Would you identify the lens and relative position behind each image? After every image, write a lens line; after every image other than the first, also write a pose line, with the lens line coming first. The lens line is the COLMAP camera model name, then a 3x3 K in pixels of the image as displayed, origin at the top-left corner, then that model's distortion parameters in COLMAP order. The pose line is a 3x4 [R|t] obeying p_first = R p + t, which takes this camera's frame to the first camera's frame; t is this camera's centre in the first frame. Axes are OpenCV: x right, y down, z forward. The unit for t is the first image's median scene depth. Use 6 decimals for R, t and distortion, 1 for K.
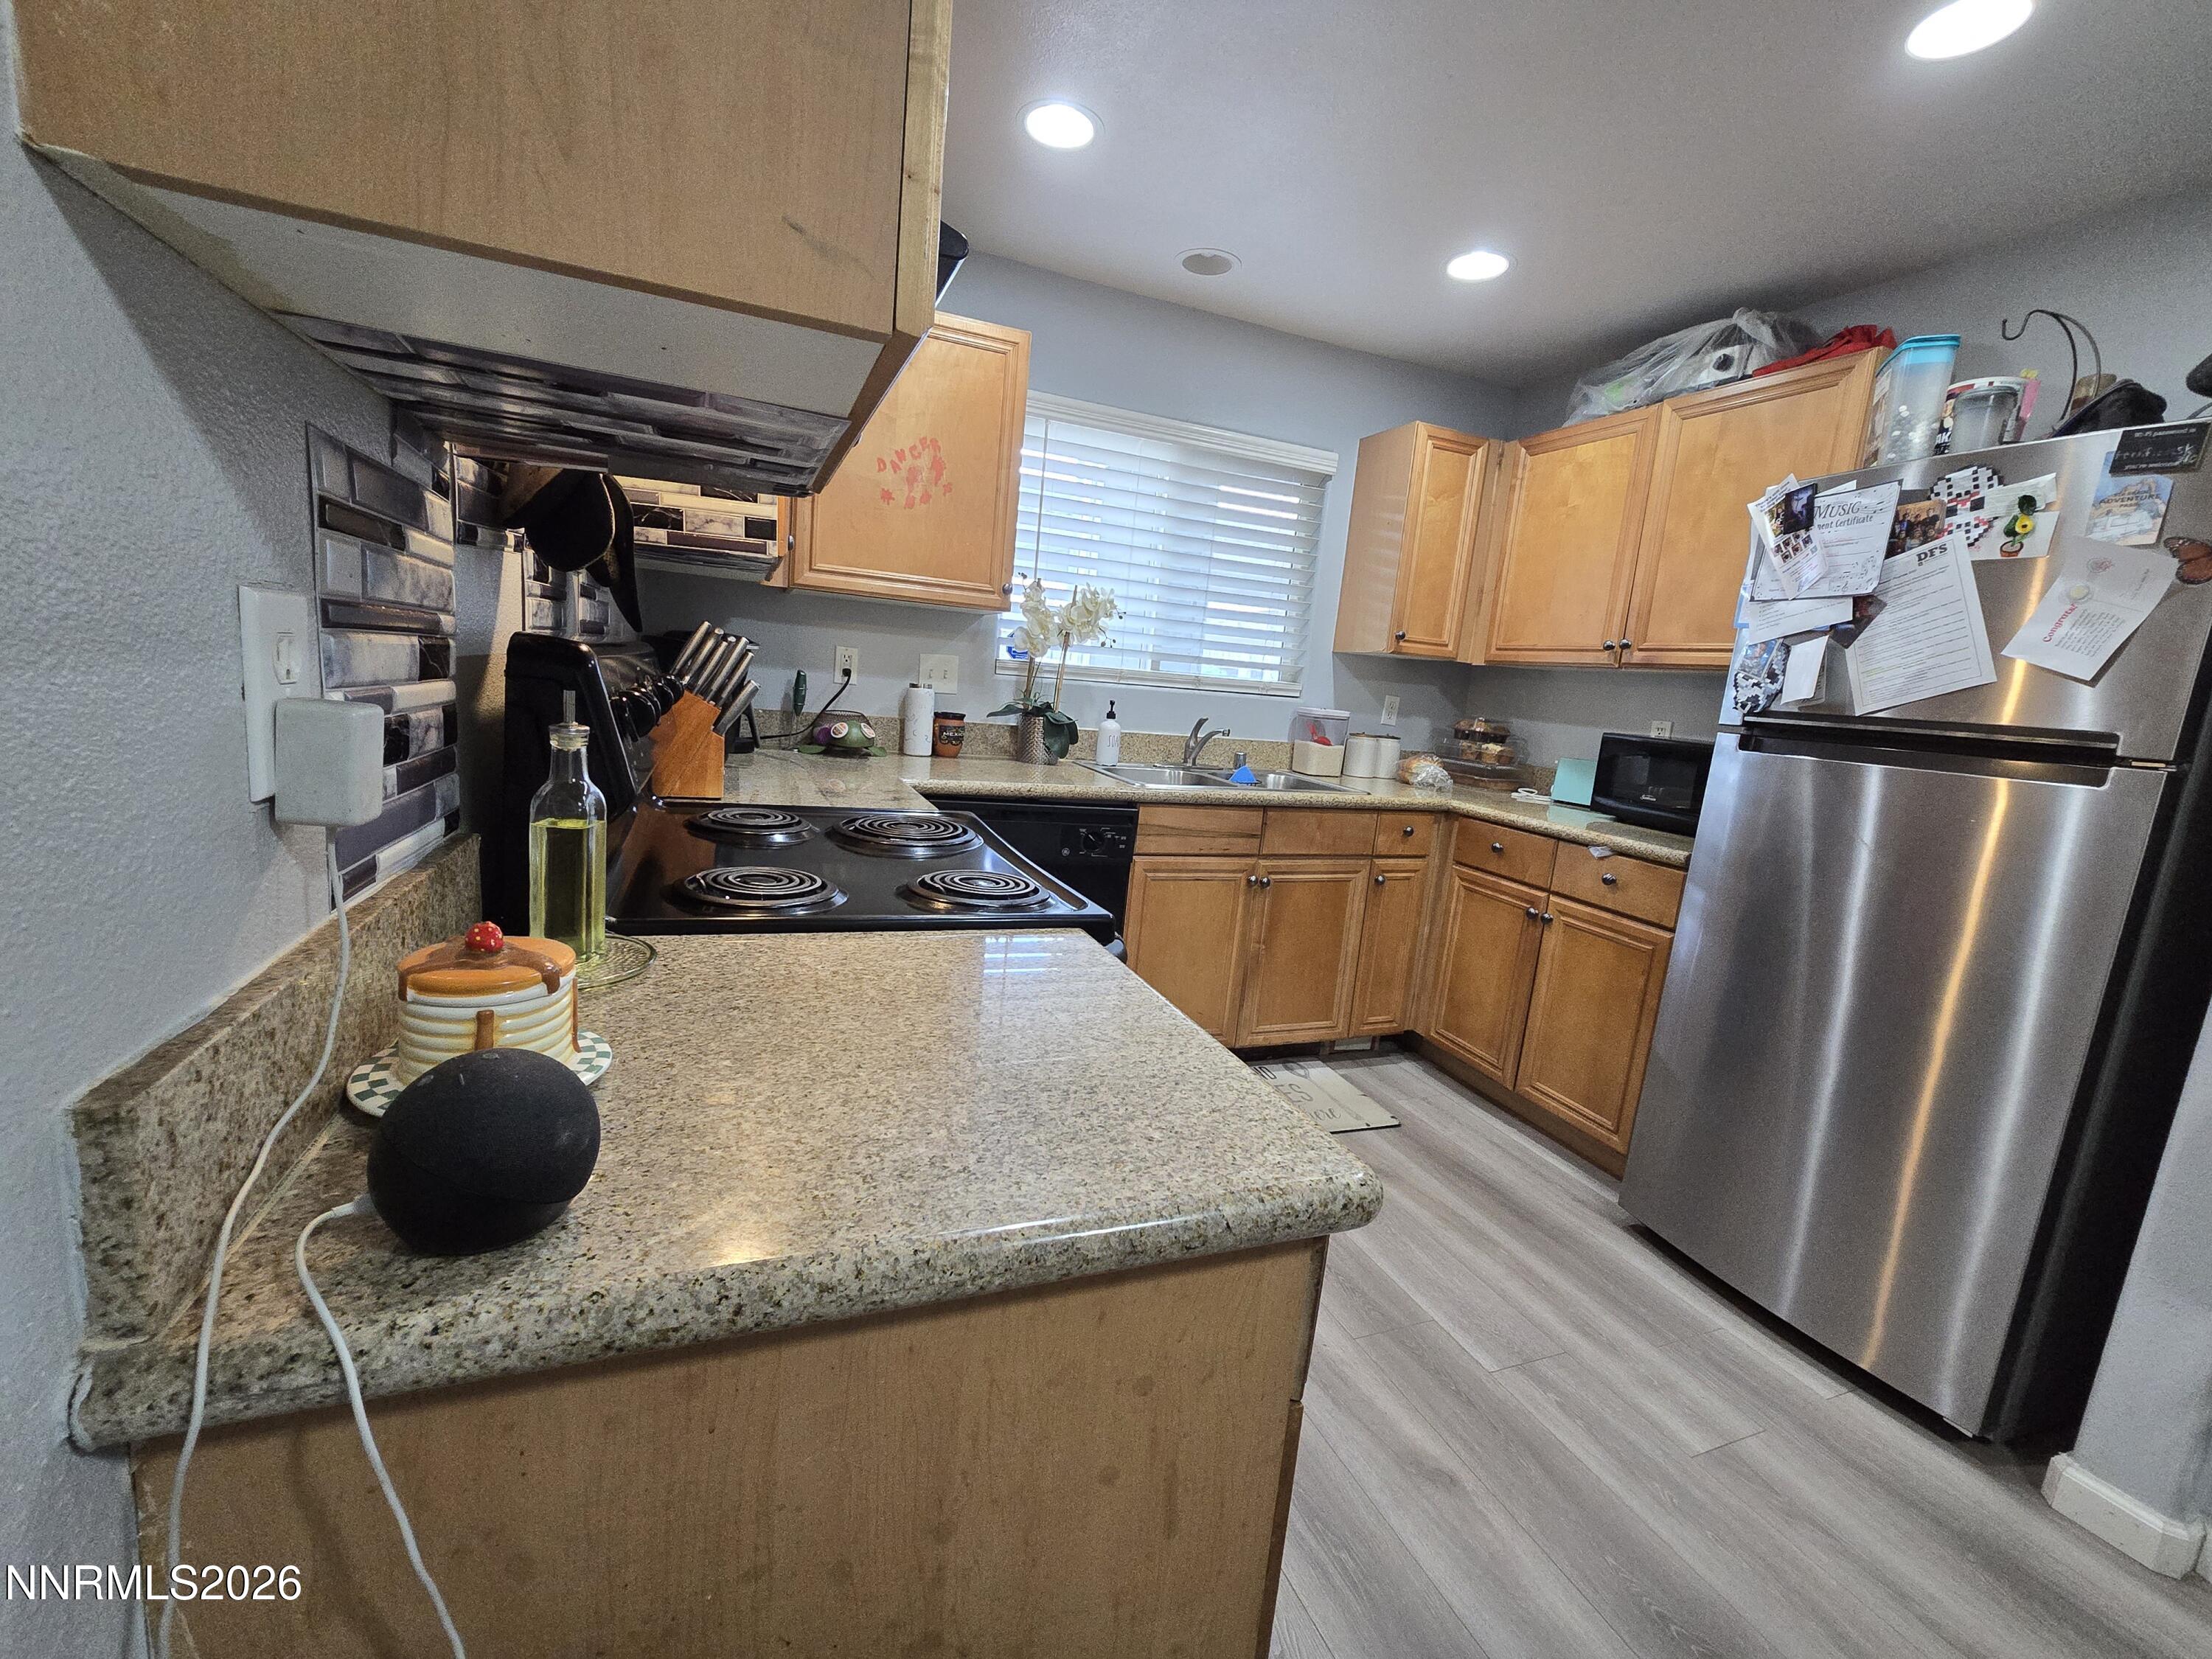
lens RADIAL K [[904.6, 0, 1091.0], [0, 904.6, 821.7], [0, 0, 1]] dist [-0.005284, -0.000062]
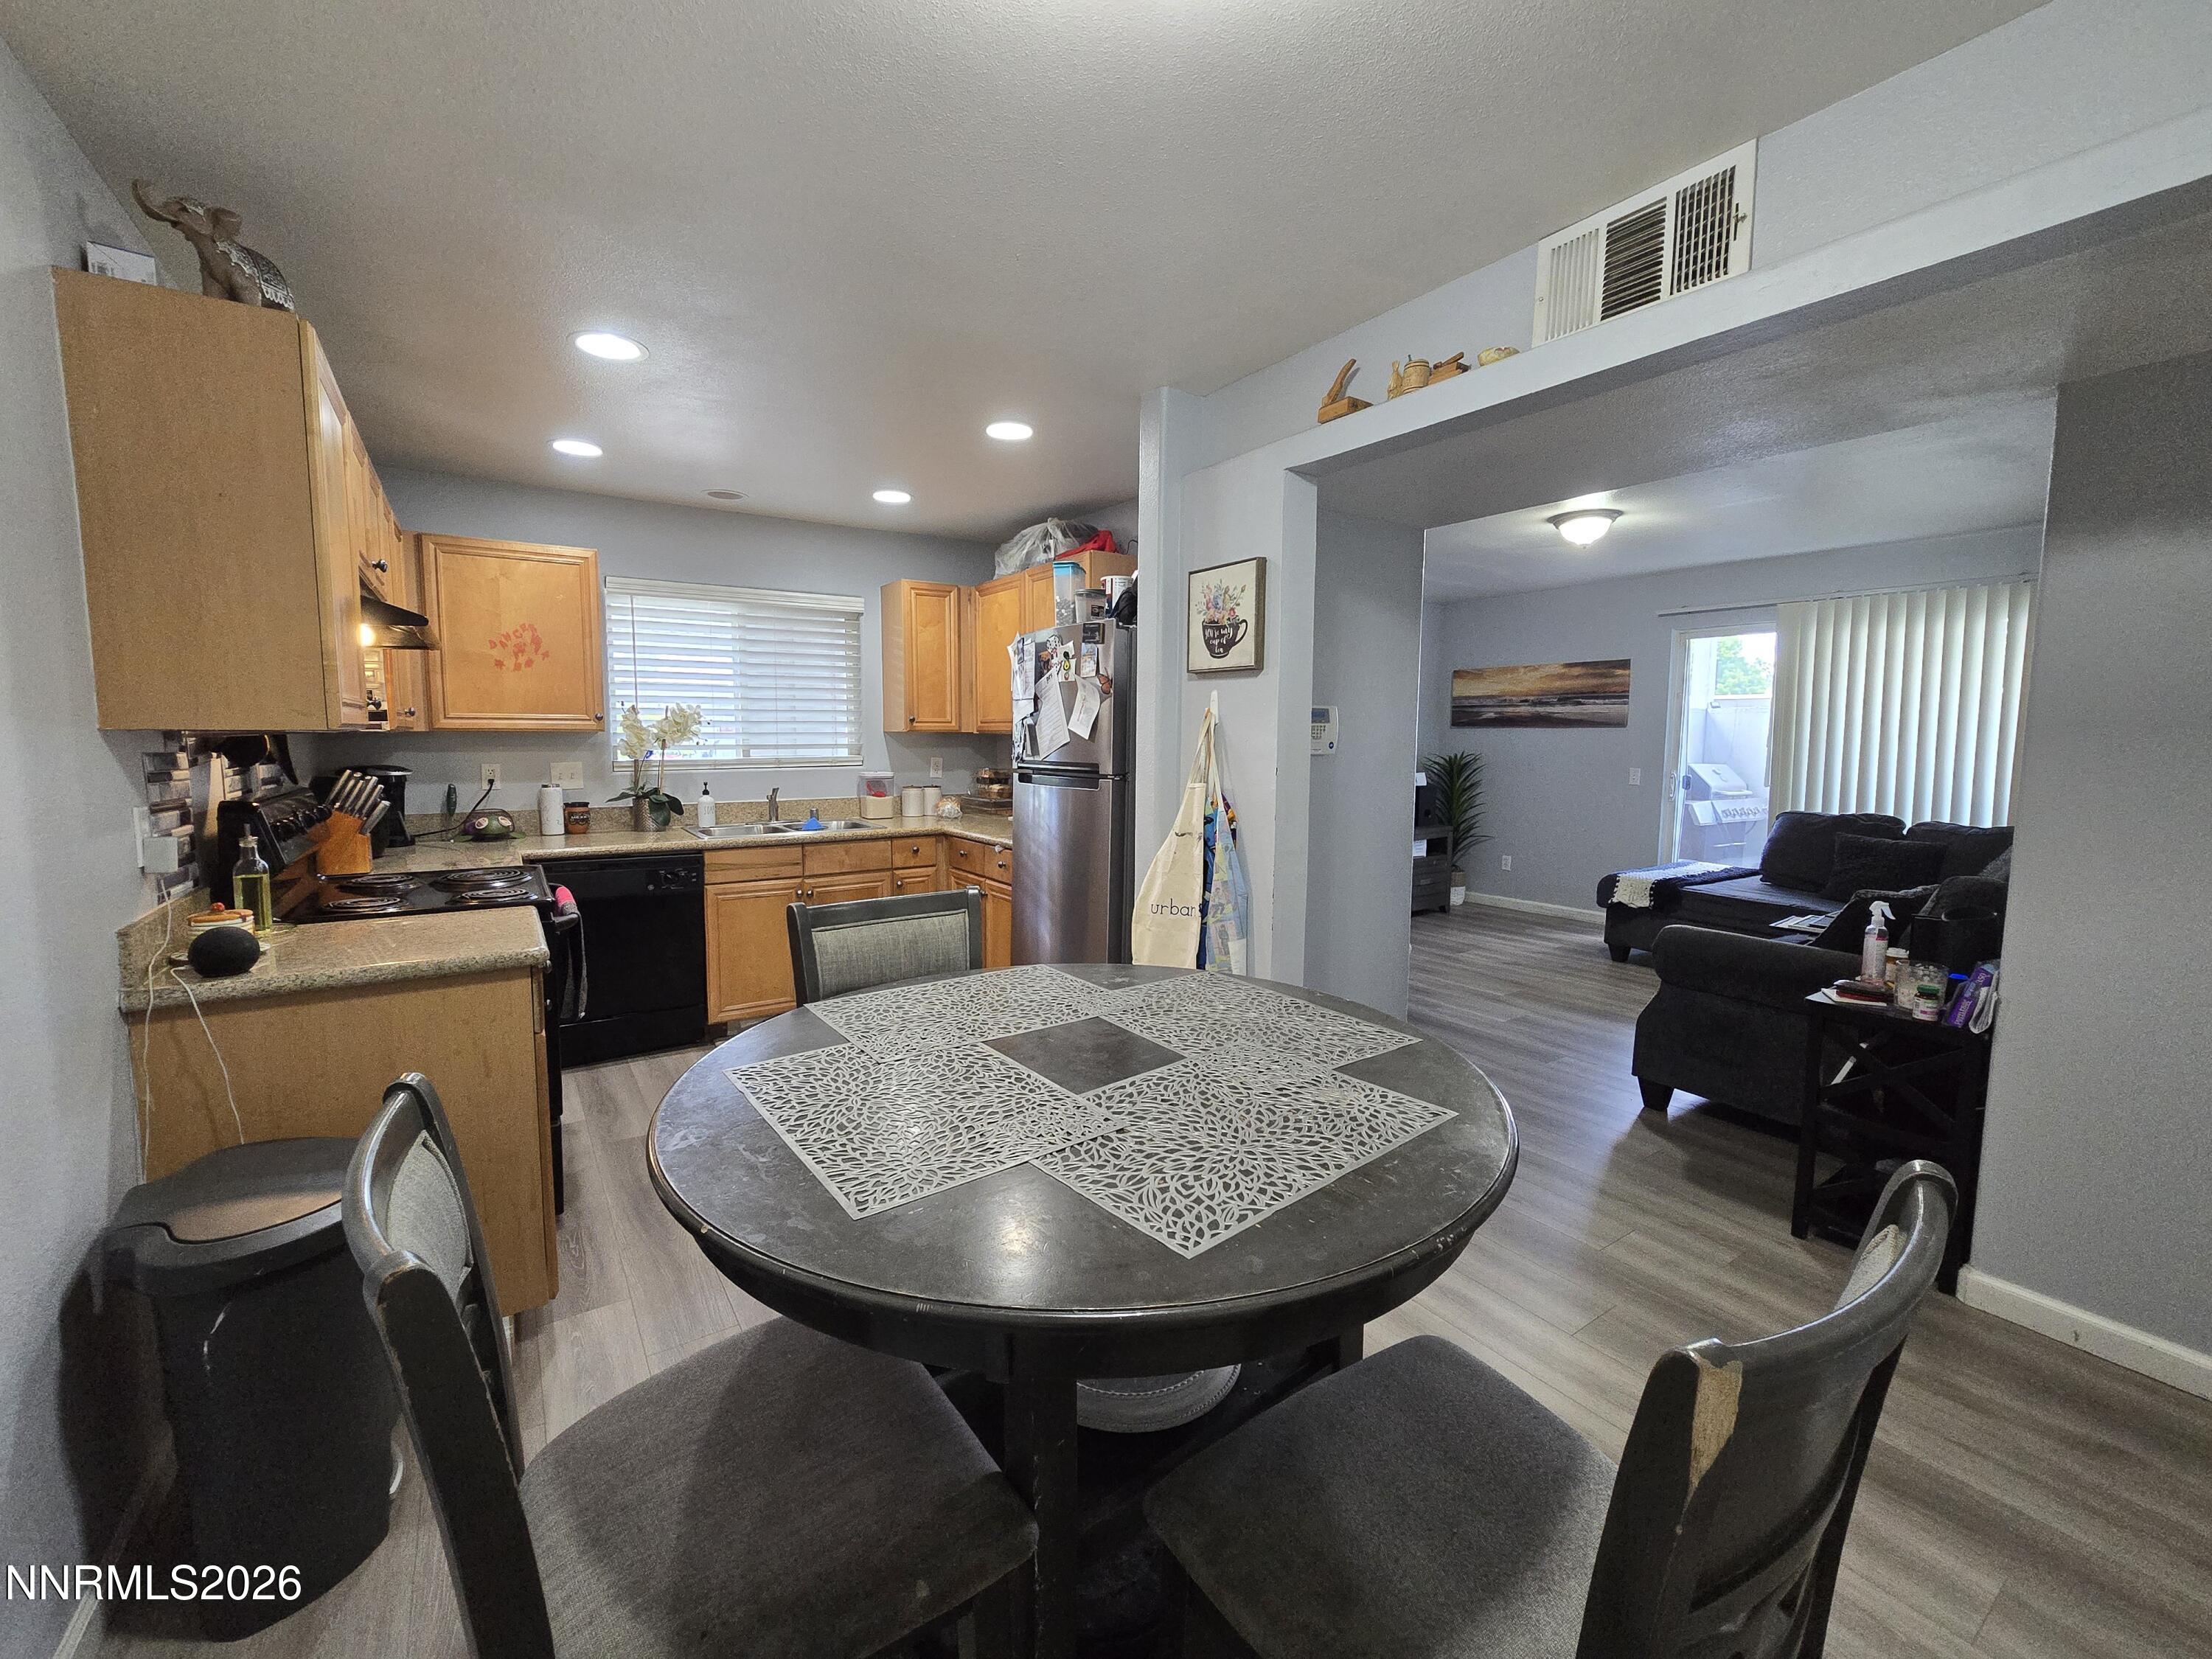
lens RADIAL K [[904.6, 0, 1091.0], [0, 904.6, 821.7], [0, 0, 1]] dist [-0.005284, -0.000062]
pose [[0.973910, -0.104820, 0.201278, 0.357301], [0.116018, 0.992244, -0.044636, 0.069433], [-0.195038, 0.066823, 0.978517, -0.566641]]
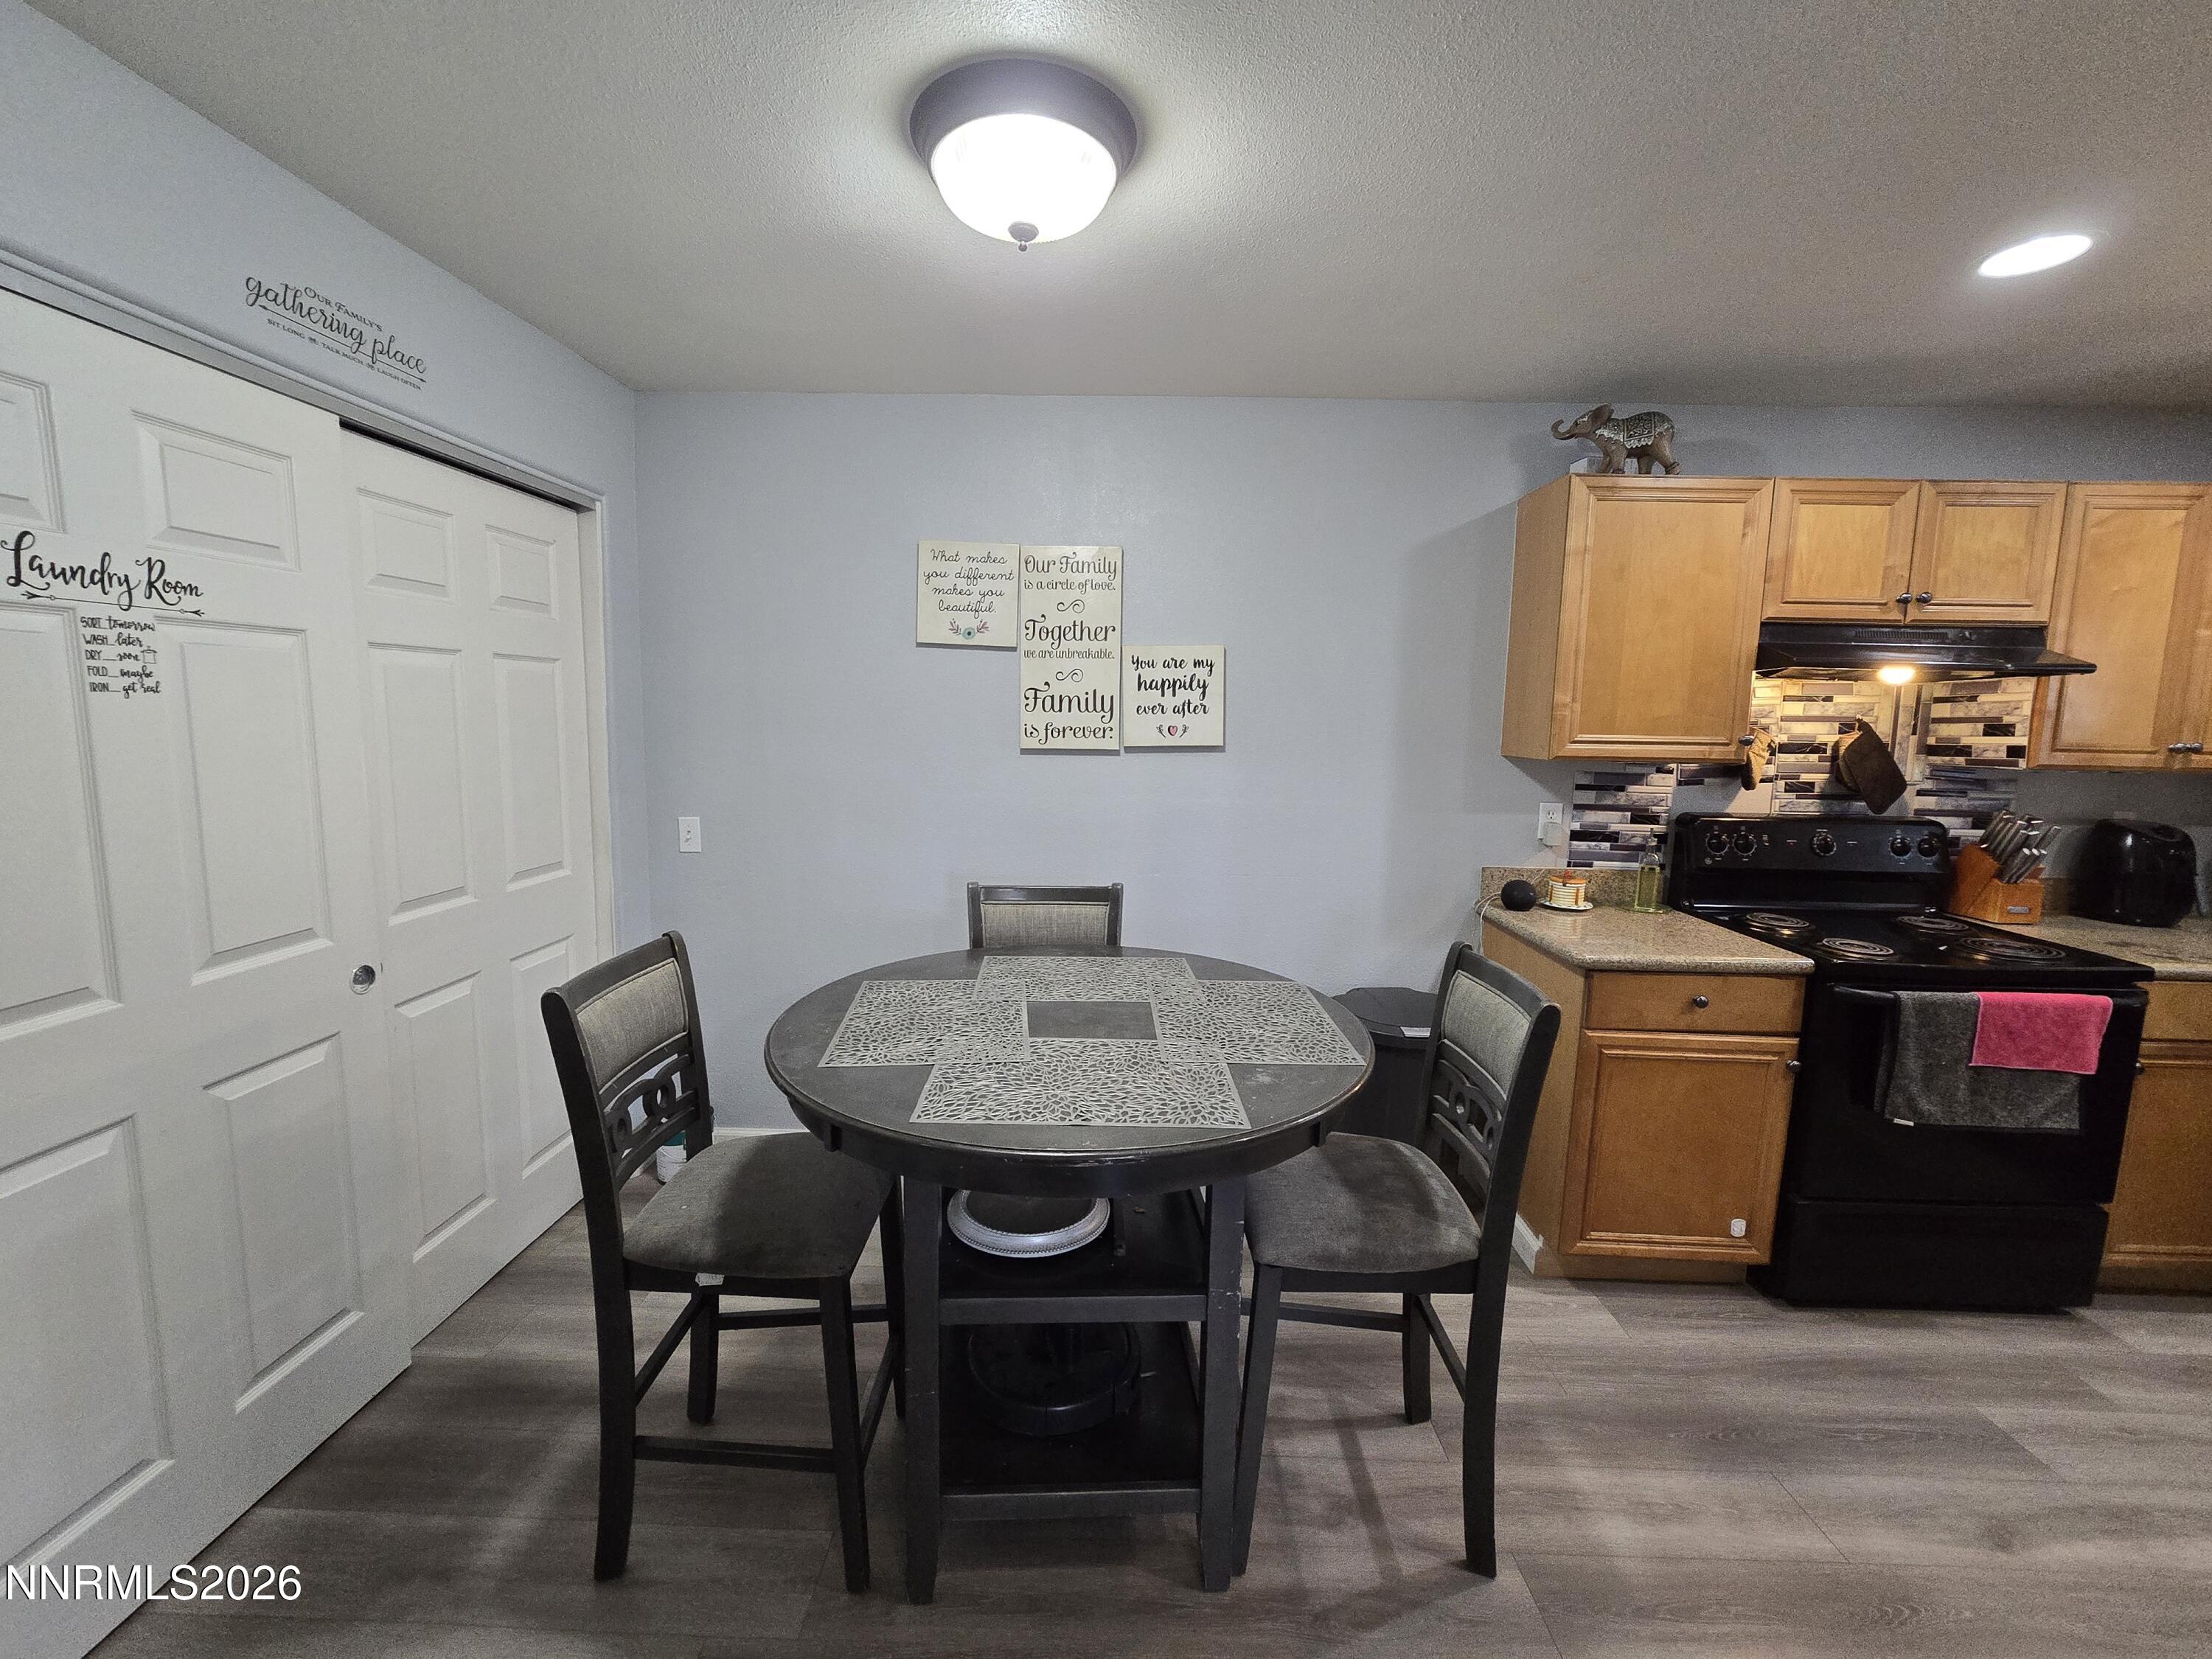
lens RADIAL K [[904.6, 0, 1091.0], [0, 904.6, 821.7], [0, 0, 1]] dist [-0.005284, -0.000062]
pose [[-0.380703, 0.015805, -0.924562, 0.991032], [-0.201843, 0.974323, 0.099768, -0.022612], [0.902399, 0.224599, -0.367737, 0.091672]]
